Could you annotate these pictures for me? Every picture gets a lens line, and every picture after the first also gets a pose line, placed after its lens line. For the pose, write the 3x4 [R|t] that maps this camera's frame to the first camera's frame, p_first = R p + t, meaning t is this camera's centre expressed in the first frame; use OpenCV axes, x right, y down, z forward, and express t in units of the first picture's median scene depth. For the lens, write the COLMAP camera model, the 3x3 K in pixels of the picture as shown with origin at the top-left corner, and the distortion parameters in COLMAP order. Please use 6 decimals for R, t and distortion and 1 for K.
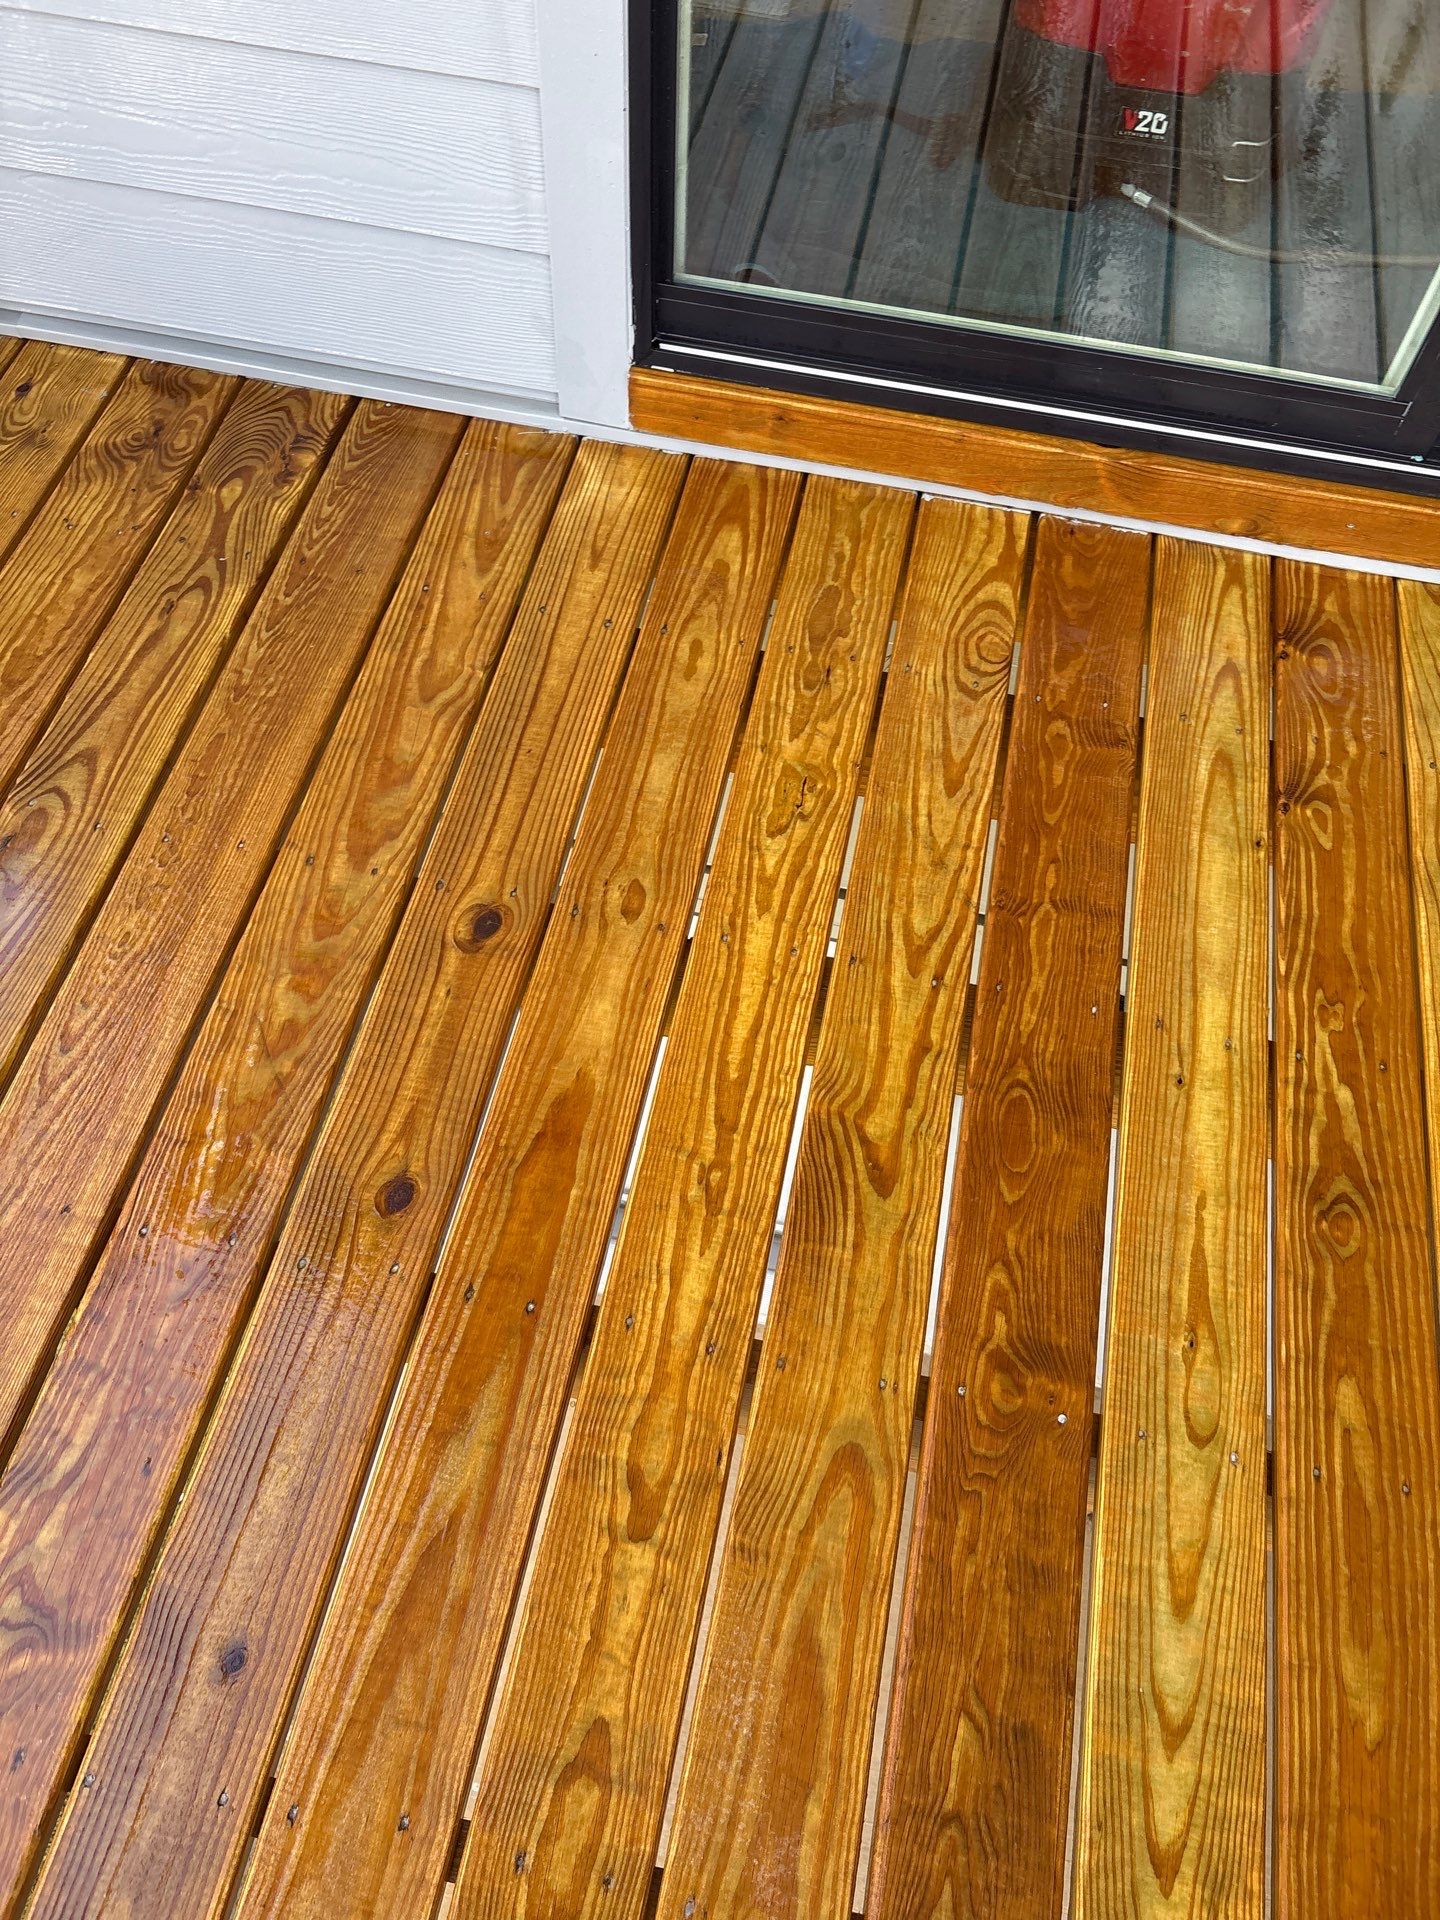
lens RADIAL K [[1476.7, 0, 741.0], [0, 1476.7, 973.0], [0, 0, 1]] dist [0.021242, 0.001095]
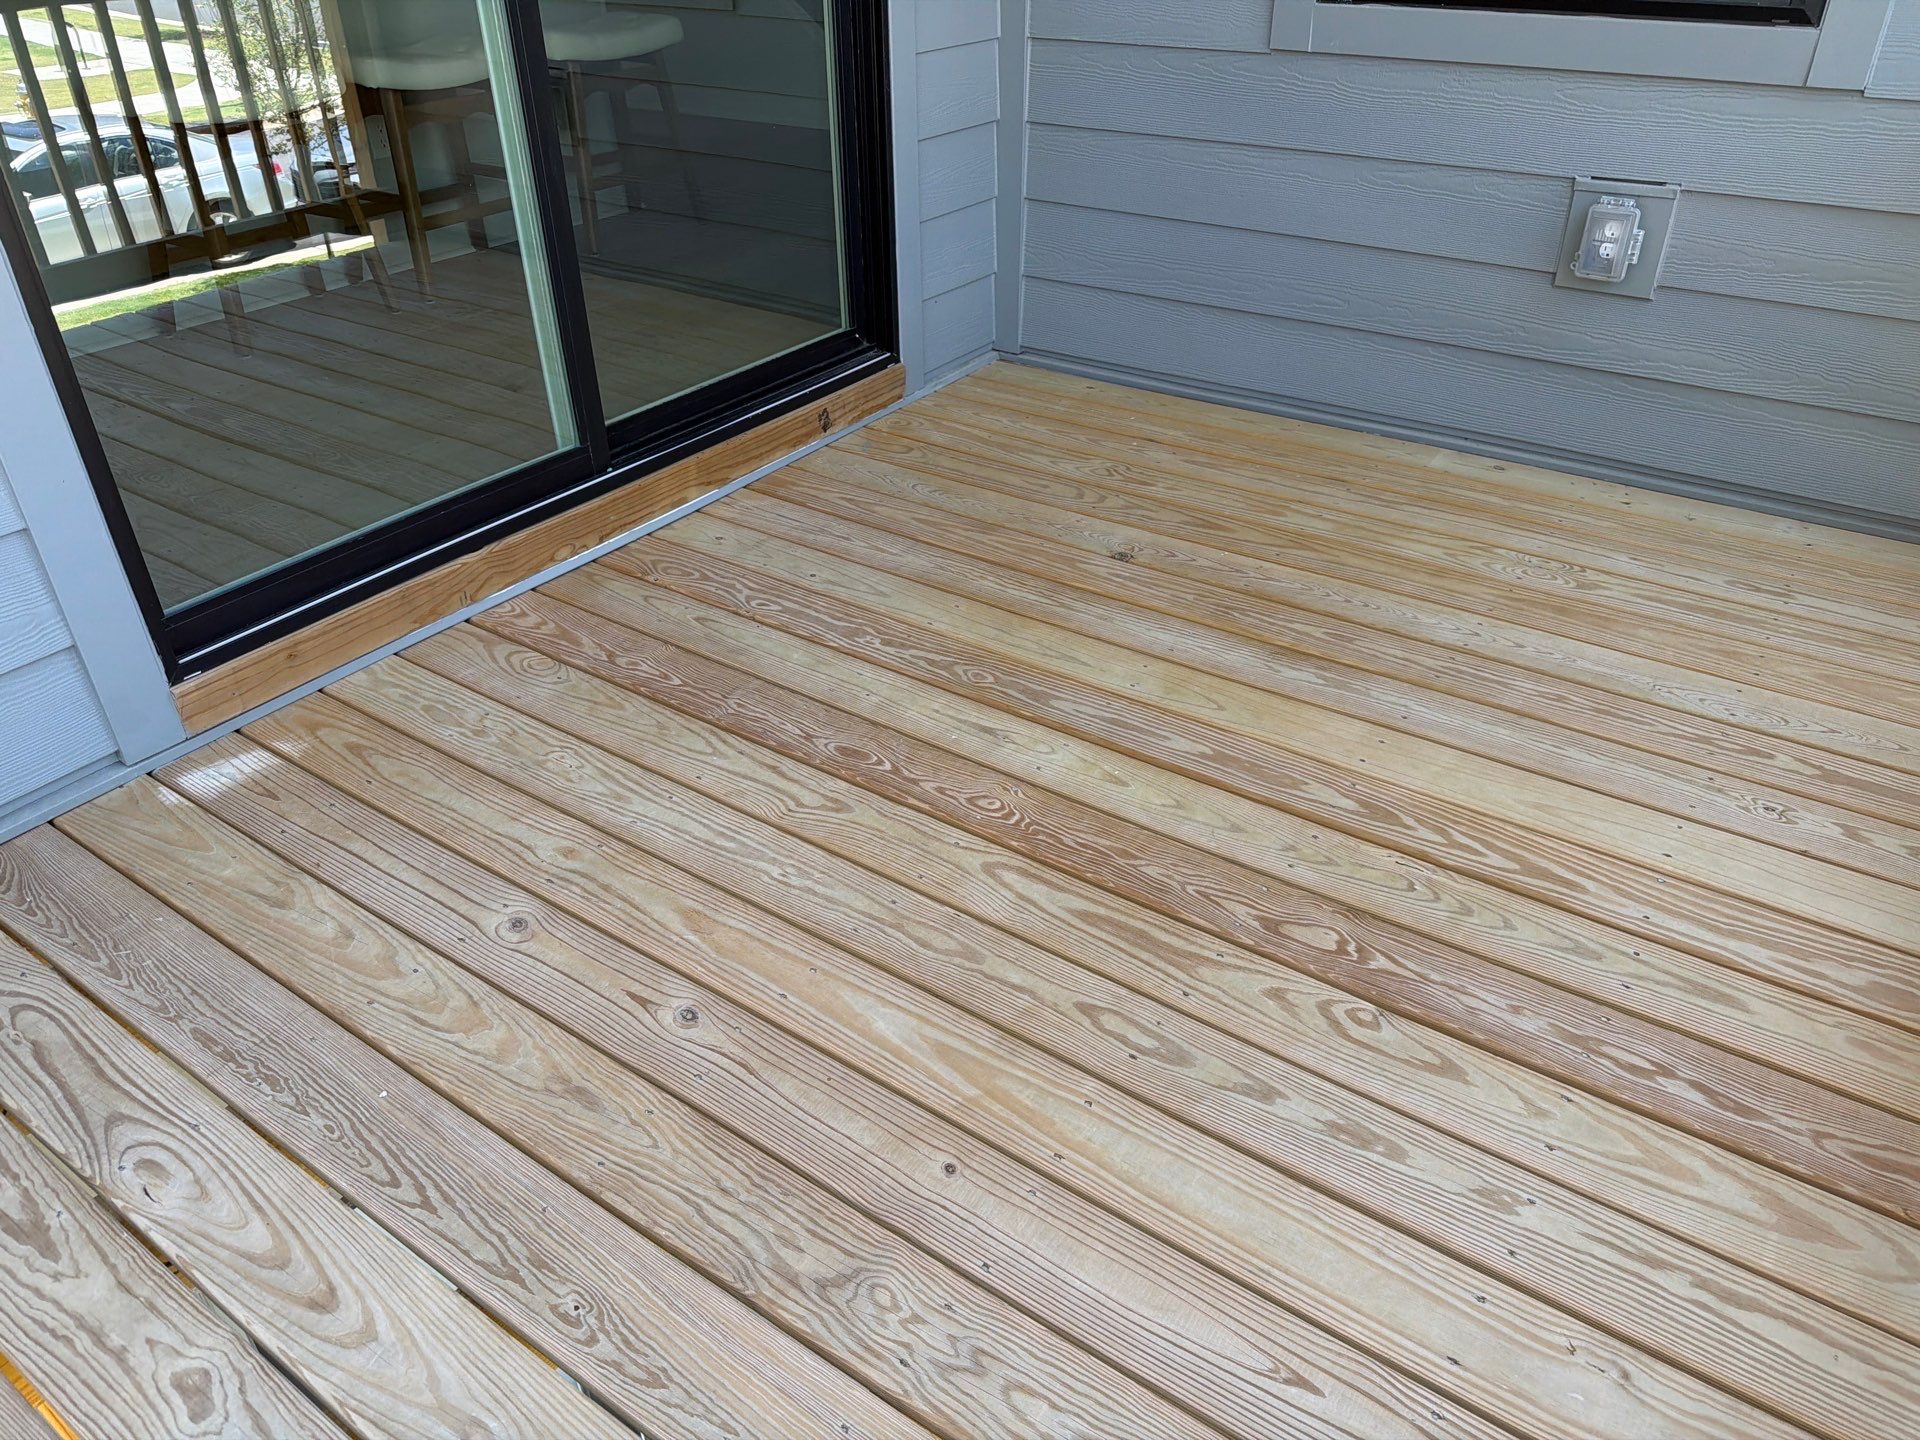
lens RADIAL K [[1361.8, 0, 941.5], [0, 1361.8, 714.6], [0, 0, 1]] dist [0.124893, -0.214968]
pose [[0.414462, -0.530680, 0.739324, -0.853678], [0.791410, 0.611266, -0.004900, 0.162030], [-0.449323, 0.587139, 0.673332, -0.088786]]
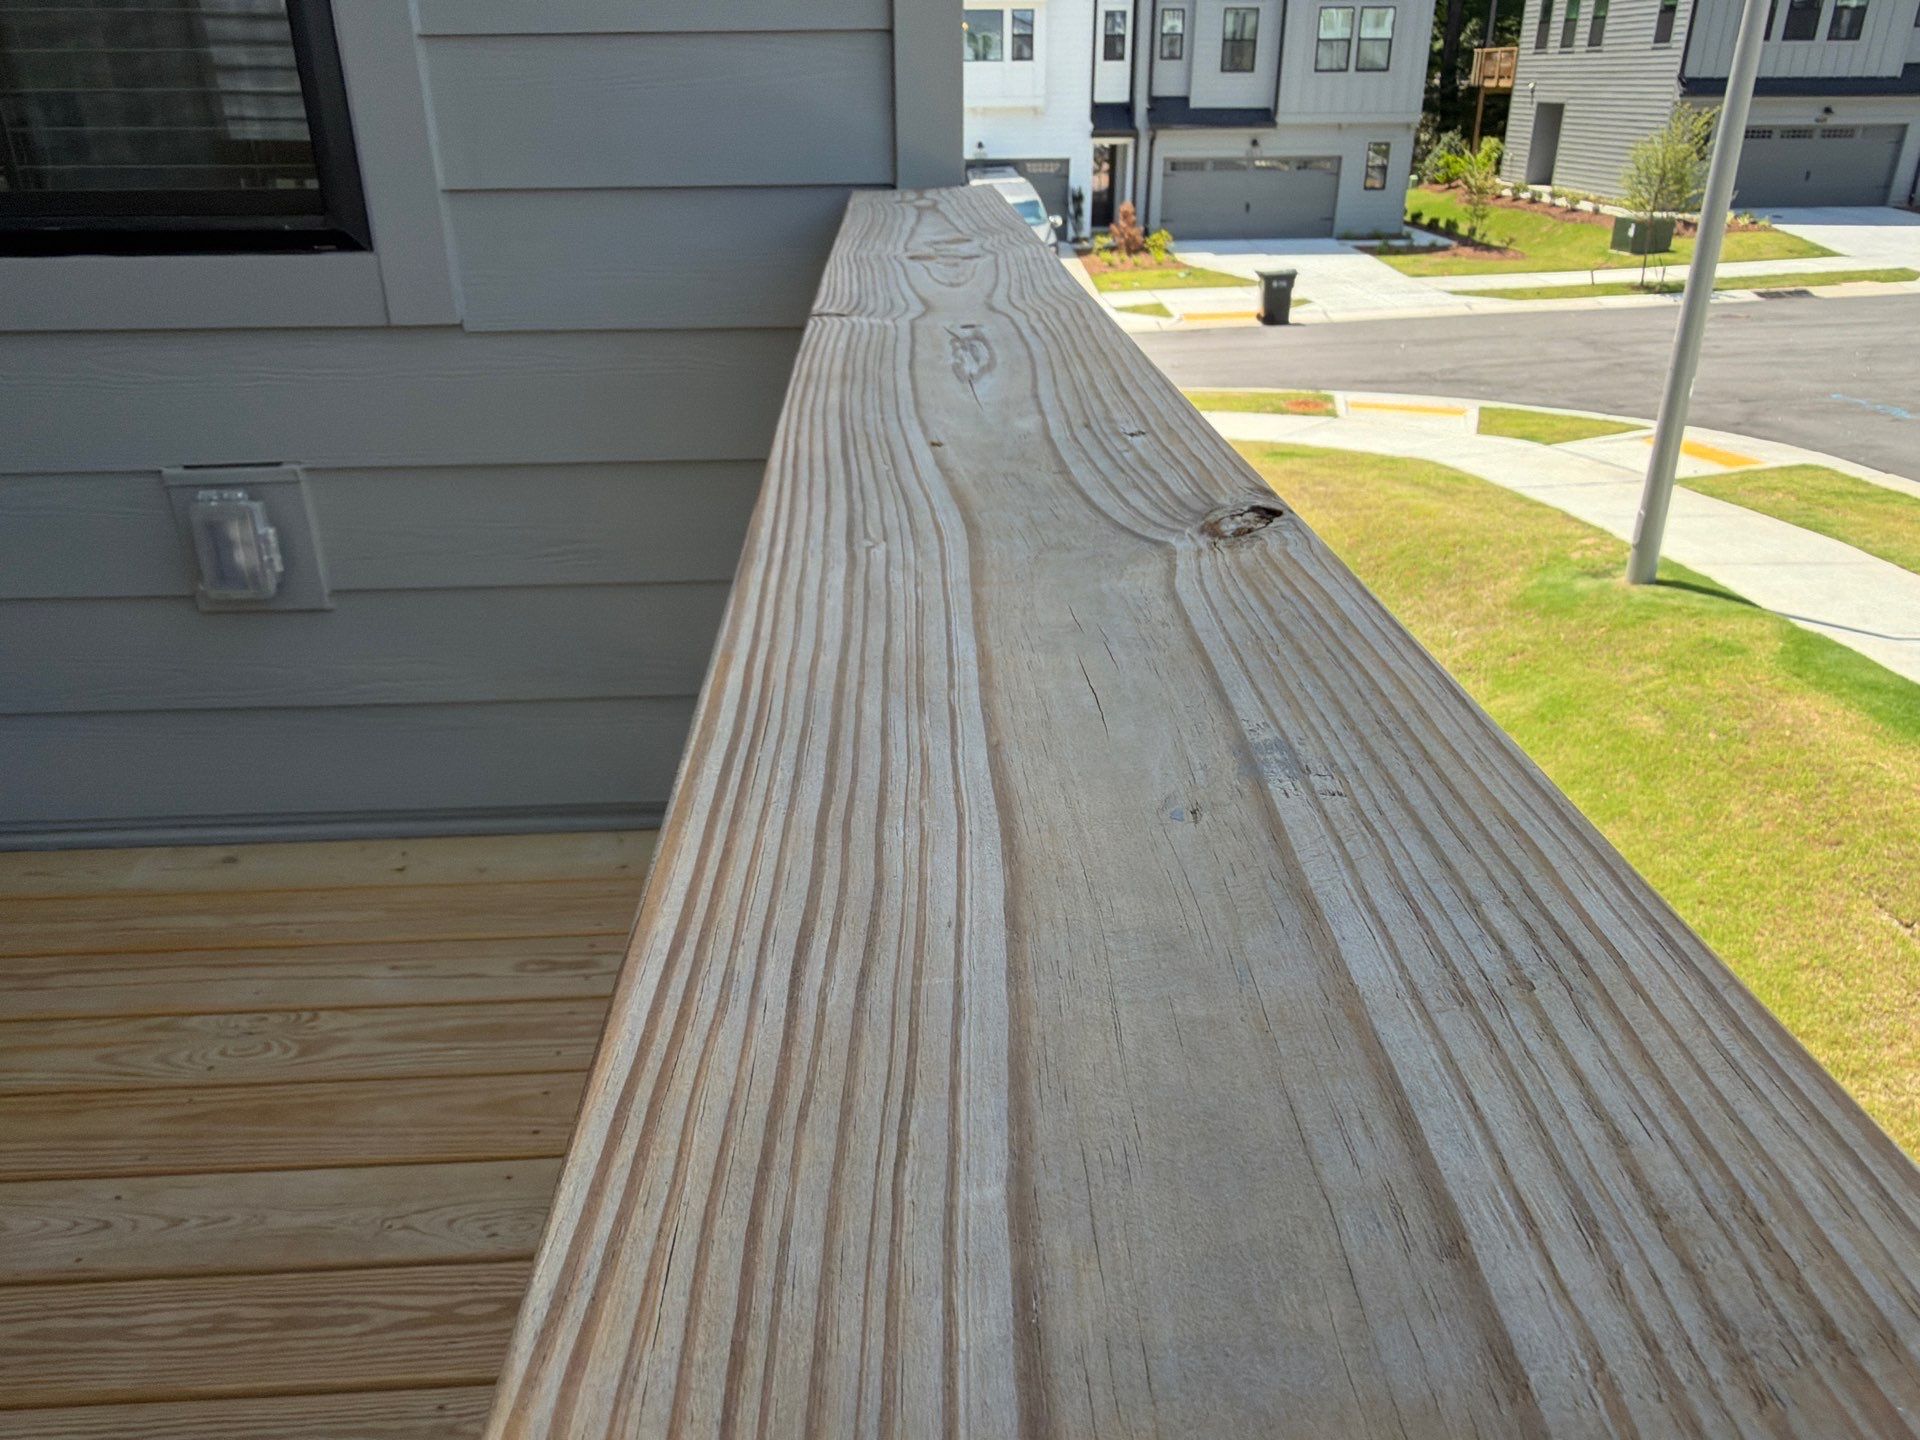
lens RADIAL K [[1380.9, 0, 960.0], [0, 1380.9, 720.0], [0, 0, 1]] dist [0.000969, 0.002863]
pose [[-0.231837, -0.448296, 0.863297, -0.146195], [0.825976, 0.378058, 0.418134, 0.561383], [-0.513824, 0.810002, 0.282633, -0.215395]]
